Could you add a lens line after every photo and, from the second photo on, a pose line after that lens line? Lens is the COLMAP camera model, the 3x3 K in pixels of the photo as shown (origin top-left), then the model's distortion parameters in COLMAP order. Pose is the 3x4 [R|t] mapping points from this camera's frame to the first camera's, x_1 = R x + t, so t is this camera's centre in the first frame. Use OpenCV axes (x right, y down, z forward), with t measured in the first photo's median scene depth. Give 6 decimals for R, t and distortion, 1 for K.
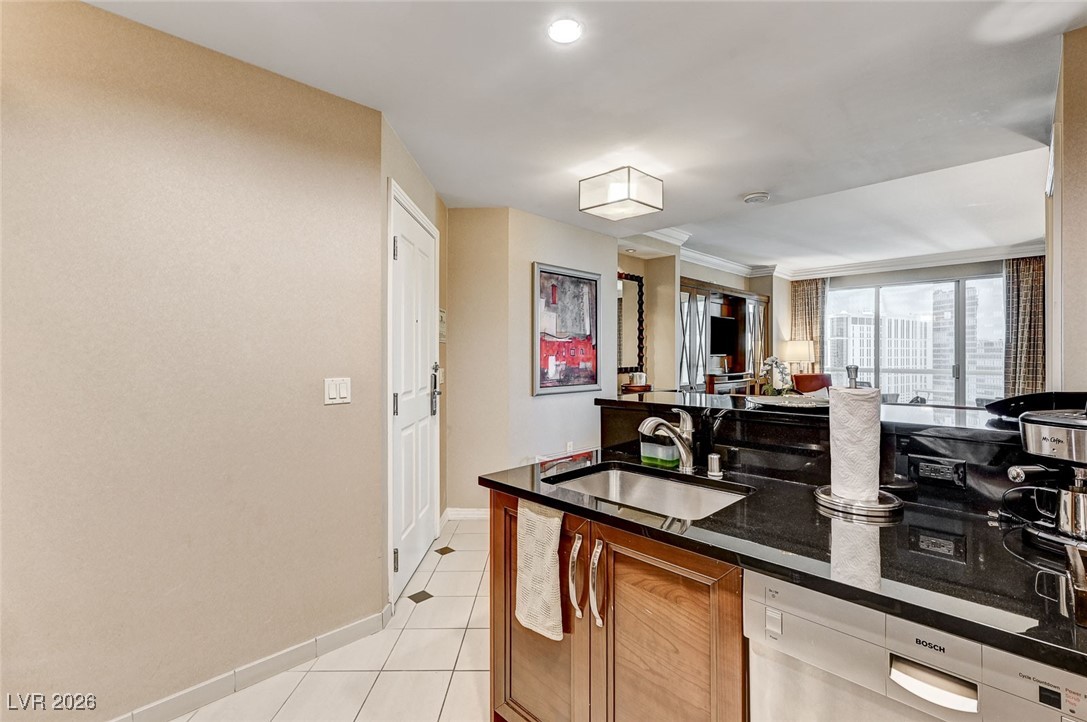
lens RADIAL K [[469.7, 0, 537.8], [0, 469.7, 354.5], [0, 0, 1]] dist [-0.003104, 0.001342]
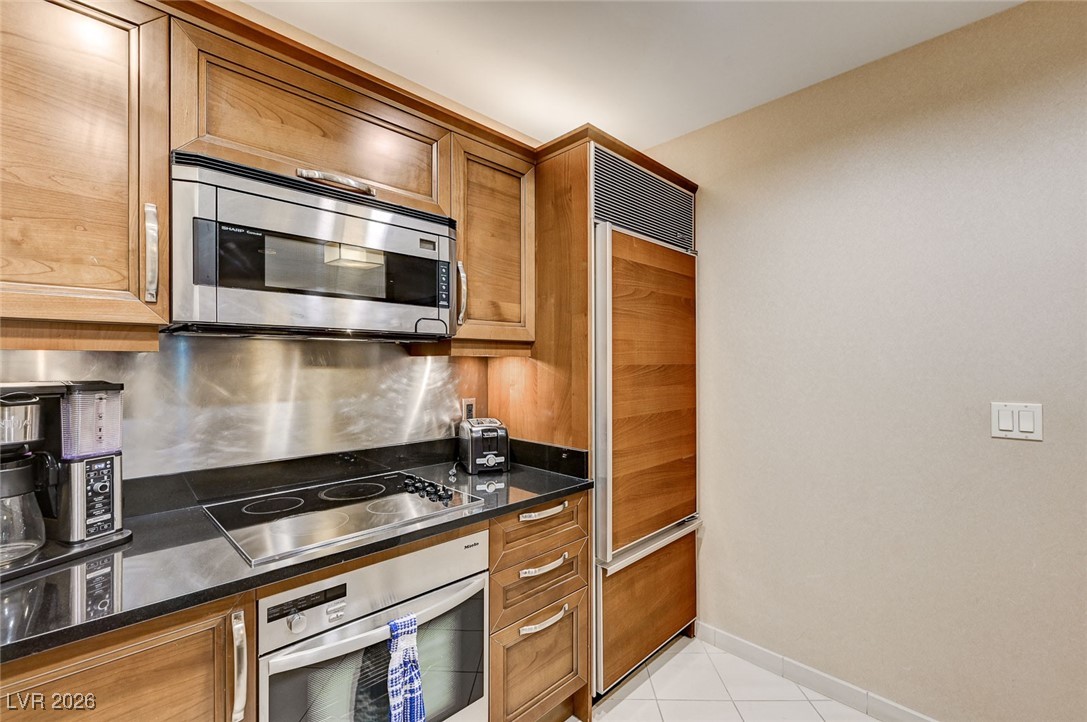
lens RADIAL K [[469.7, 0, 543.2], [0, 469.7, 362.5], [0, 0, 1]] dist [-0.003104, 0.001342]
pose [[0.020168, -0.001525, -0.999795, 0.109756], [-0.001791, 0.999997, -0.001562, -0.003773], [0.999795, 0.001822, 0.020165, 0.103316]]
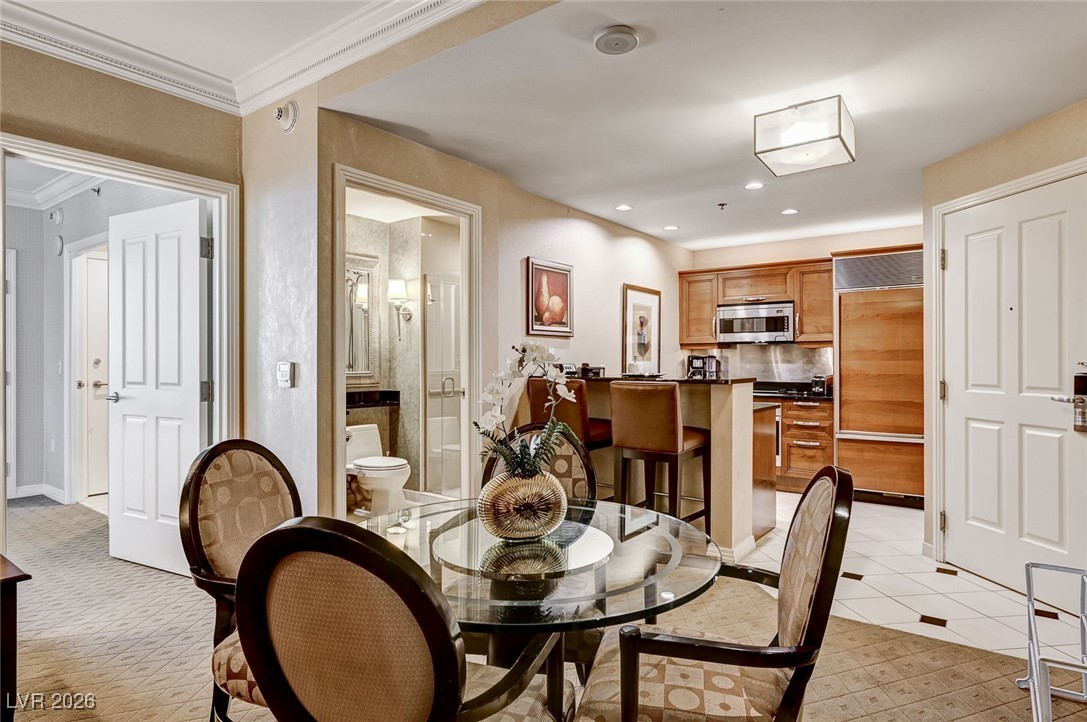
lens RADIAL K [[601.6, 0, 548.0], [0, 601.6, 361.0], [0, 0, 1]] dist [-0.007607, -0.000905]
pose [[-0.987413, 0.002209, -0.158145, 0.404733], [0.001905, 0.999996, 0.002077, 0.011500], [0.158149, 0.001749, -0.987414, 1.018461]]
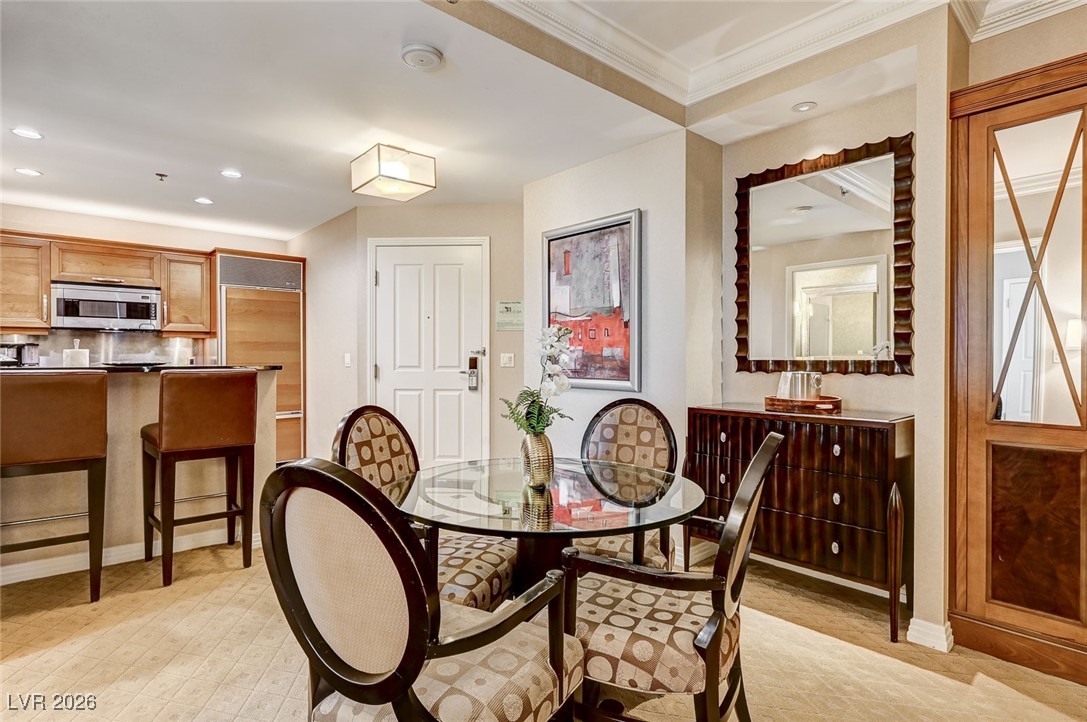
lens RADIAL K [[558.4, 0, 547.5], [0, 558.4, 356.0], [0, 0, 1]] dist [-0.003003, -0.001082]
pose [[-0.038405, 0.001337, -0.999261, 0.721298], [-0.000033, 0.999999, 0.001339, 0.021855], [0.999262, 0.000084, -0.038405, 0.733158]]
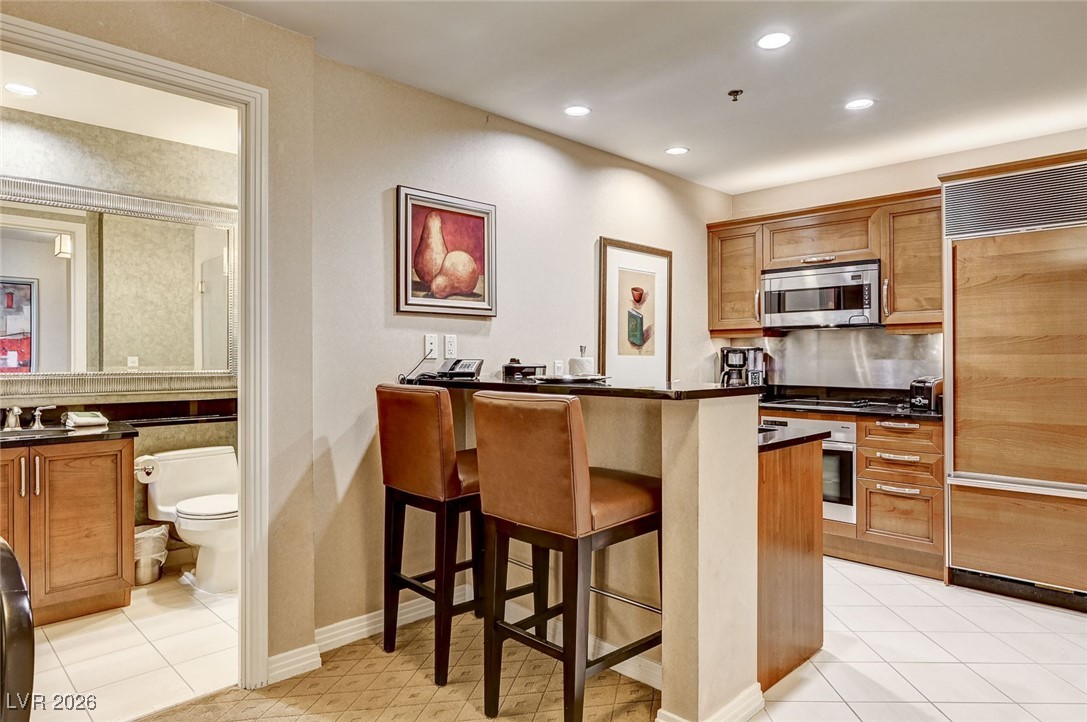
lens RADIAL K [[651.9, 0, 546.0], [0, 651.9, 352.0], [0, 0, 1]] dist [-0.007364, 0.001975]
pose [[-0.999933, 0.001899, -0.011413, 0.190979], [0.001959, 0.999984, -0.005263, 0.013949], [0.011403, -0.005285, -0.999921, 0.762648]]
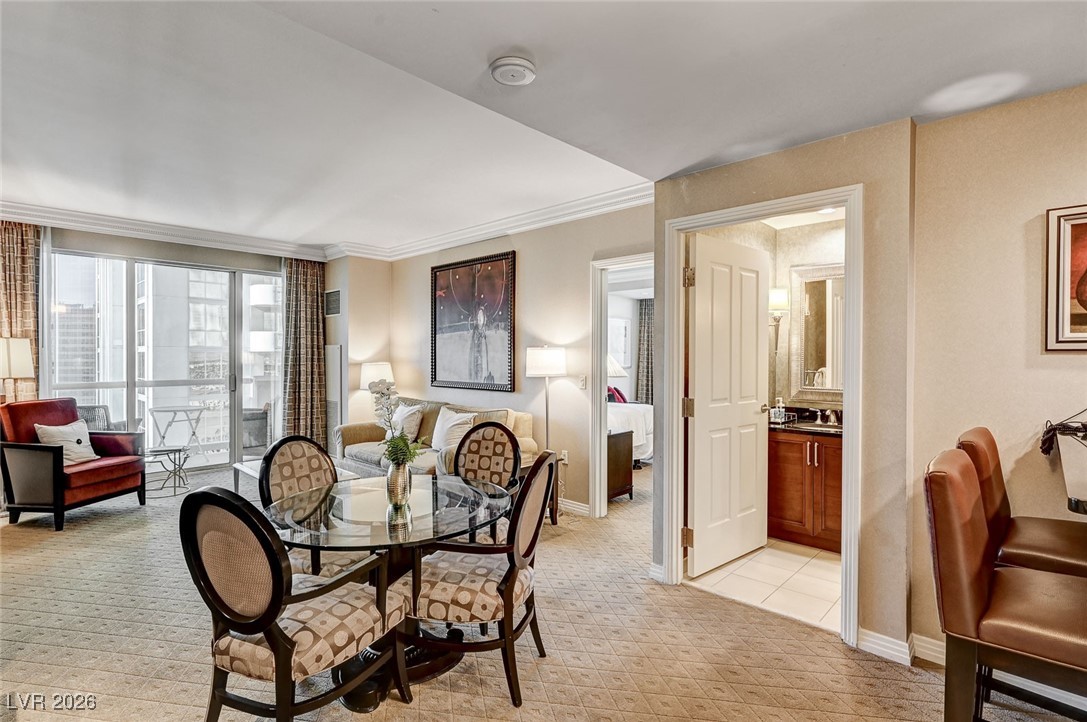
lens RADIAL K [[529.2, 0, 546.5], [0, 529.2, 359.8], [0, 0, 1]] dist [-0.000056, 0.002326]
pose [[-0.043429, -0.010812, 0.998998, -0.067081], [-0.002352, 0.999940, 0.010720, -0.018400], [-0.999054, -0.001884, -0.043452, 0.613762]]
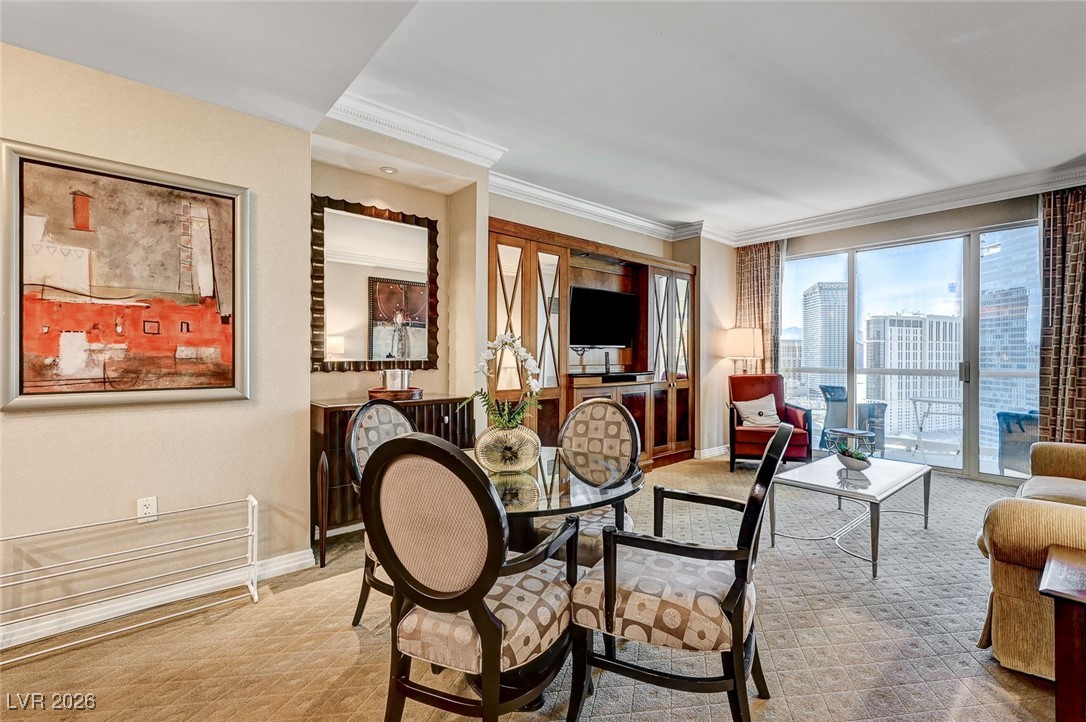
lens RADIAL K [[469.3, 0, 534.9], [0, 469.3, 357.2], [0, 0, 1]] dist [-0.003104, 0.001342]
pose [[0.998355, 0.002907, -0.057261, 0.405150], [-0.002859, 0.999995, 0.000929, 0.020668], [0.057264, -0.000764, 0.998359, 0.381177]]
